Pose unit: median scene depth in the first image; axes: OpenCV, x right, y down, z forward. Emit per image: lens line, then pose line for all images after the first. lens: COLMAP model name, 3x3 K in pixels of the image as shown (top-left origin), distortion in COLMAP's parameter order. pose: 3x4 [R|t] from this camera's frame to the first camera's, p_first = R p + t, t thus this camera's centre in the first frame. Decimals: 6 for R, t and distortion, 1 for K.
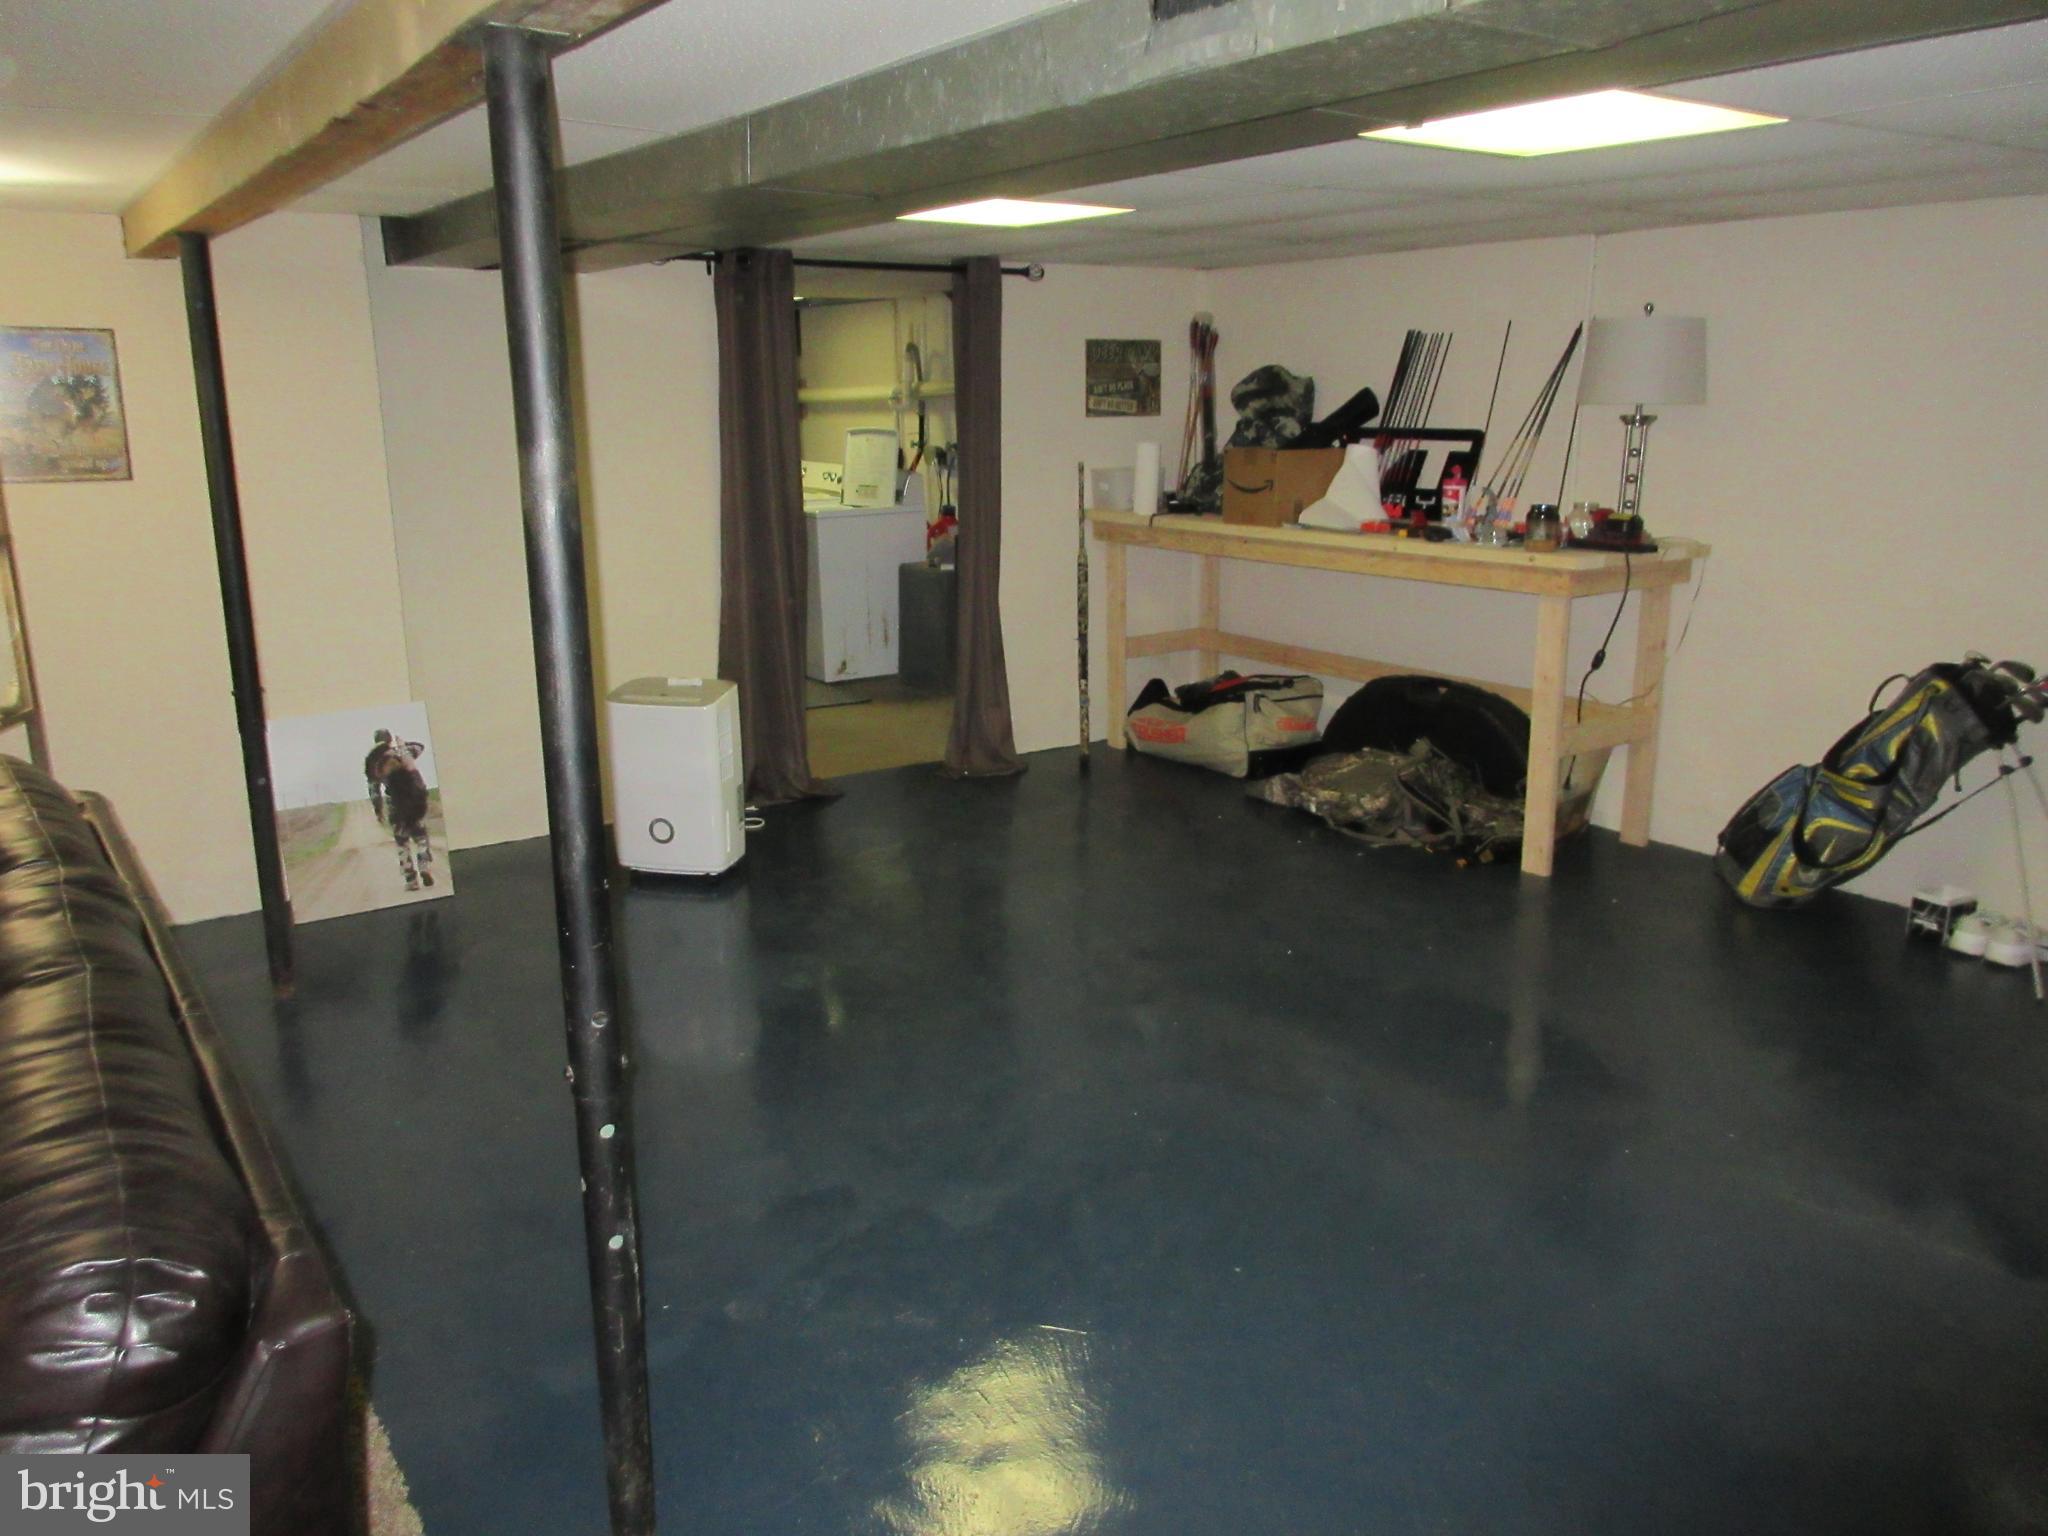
lens RADIAL K [[1536.4, 0, 1026.4], [0, 1536.4, 766.3], [0, 0, 1]] dist [0.013565, 0.005061]
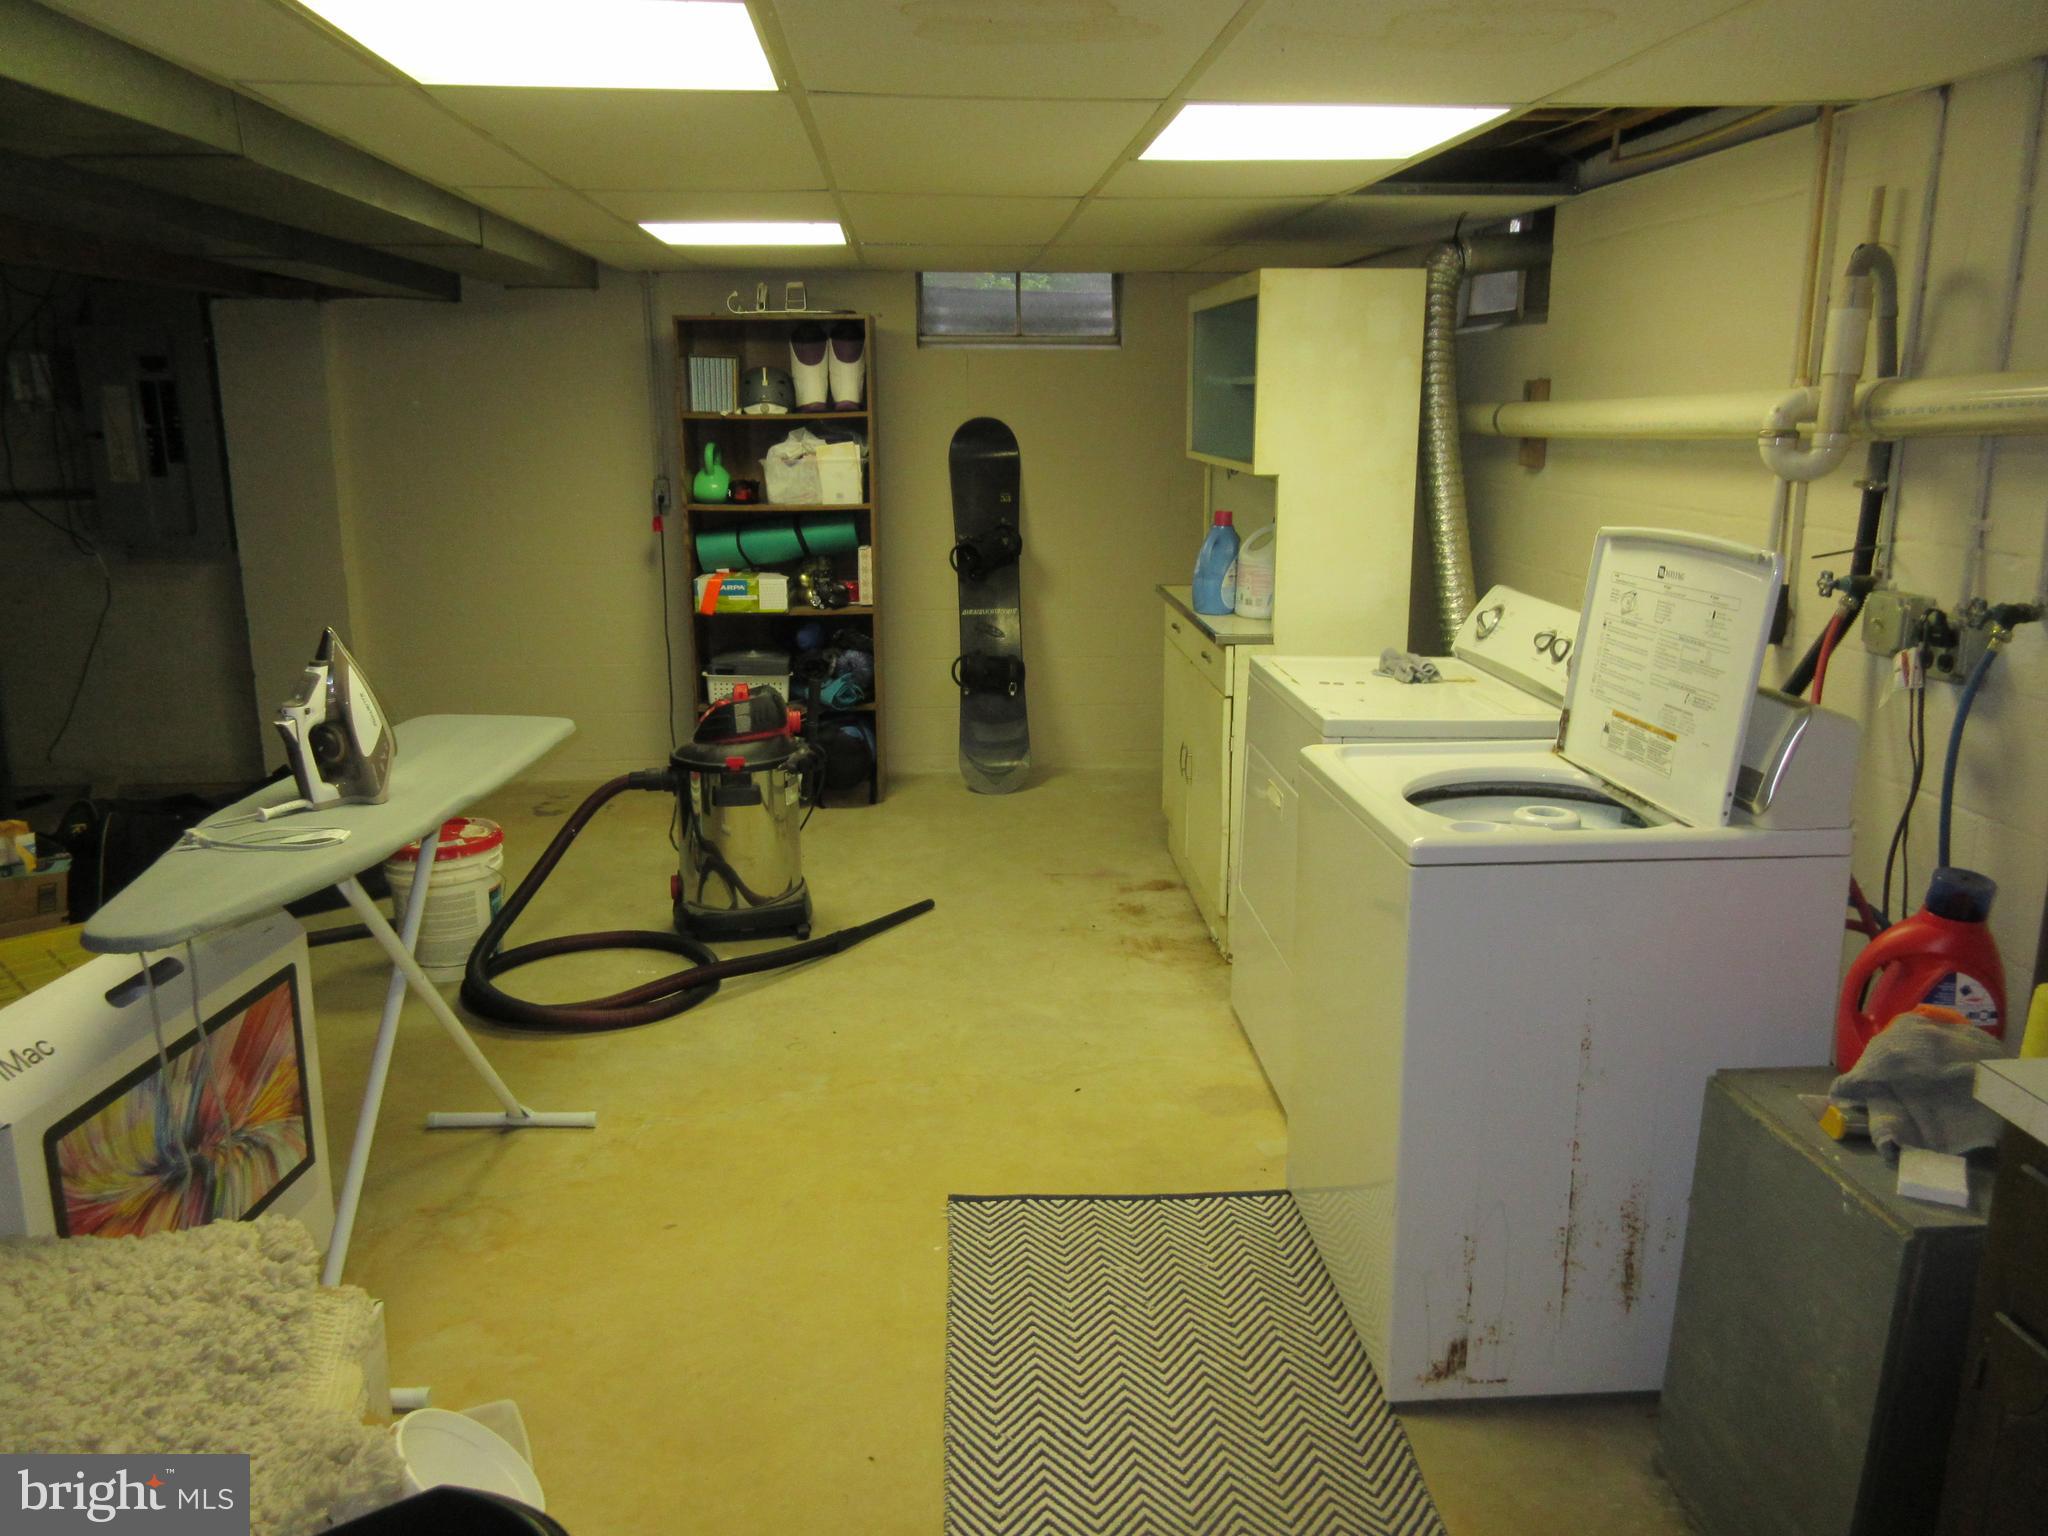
lens RADIAL K [[1536.4, 0, 1019.8], [0, 1536.4, 764.1], [0, 0, 1]] dist [0.013565, 0.005061]
pose [[0.857846, 0.121182, -0.499415, -0.055170], [-0.125222, 0.991799, 0.025565, -0.164474], [0.498418, 0.040607, 0.865986, 0.667651]]
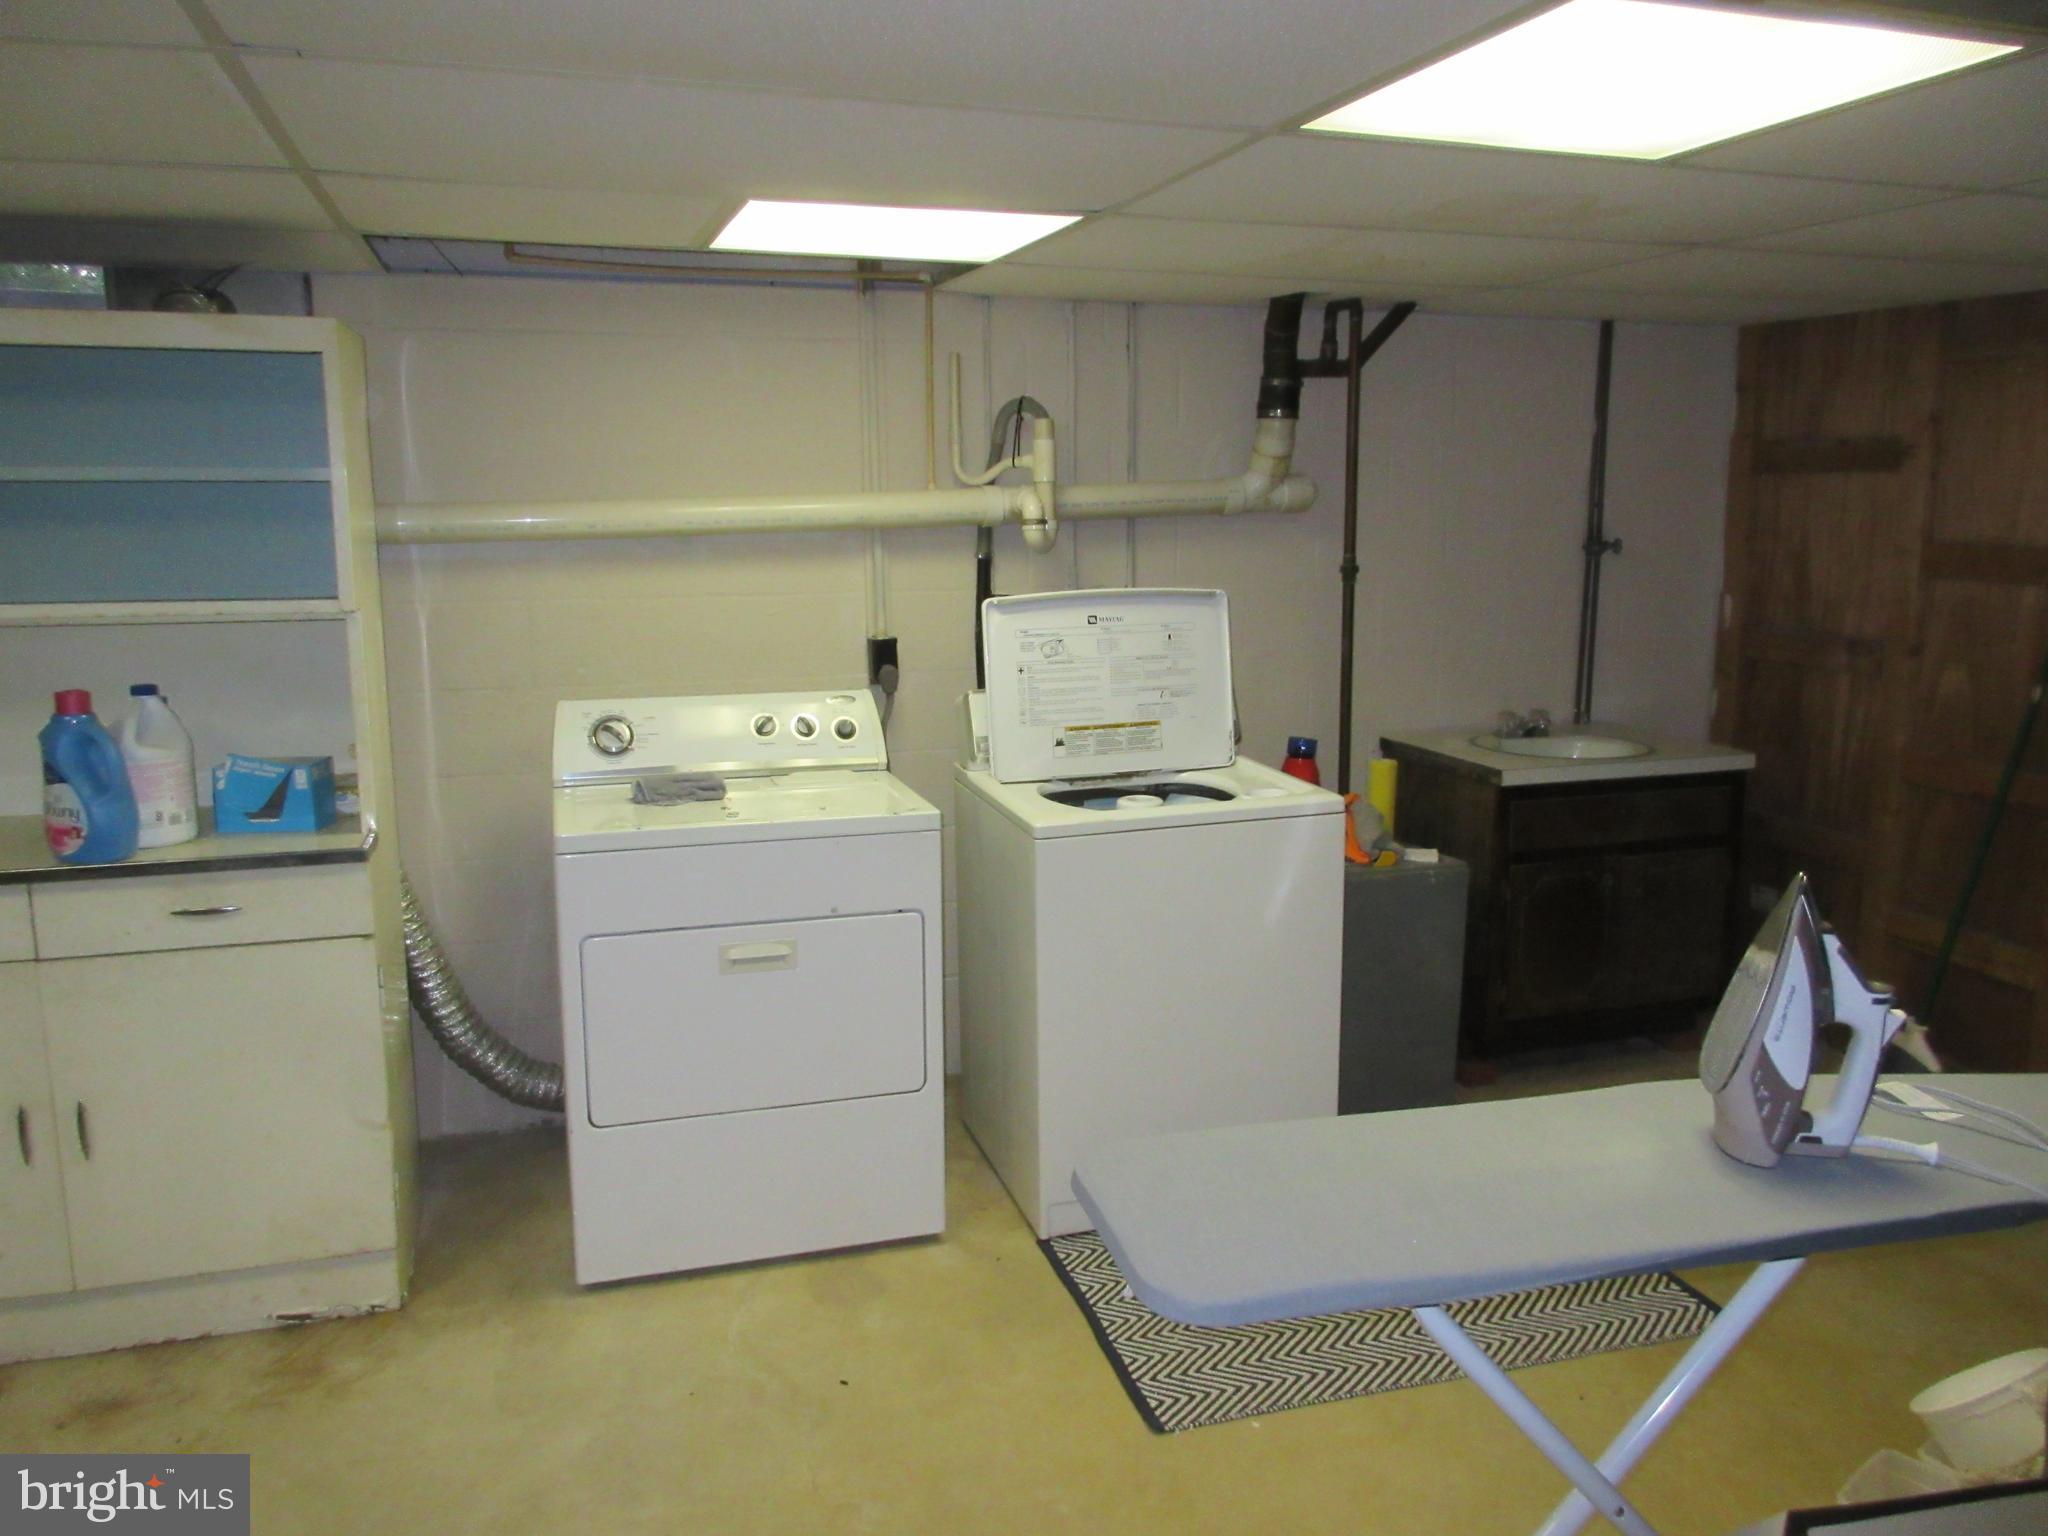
lens RADIAL K [[1536.4, 0, 1019.4], [0, 1536.4, 764.4], [0, 0, 1]] dist [0.013565, 0.005061]
pose [[0.312300, -0.184837, 0.931828, -0.551574], [0.229665, 0.966483, 0.114739, -0.229935], [-0.921804, 0.178176, 0.344284, 0.889167]]
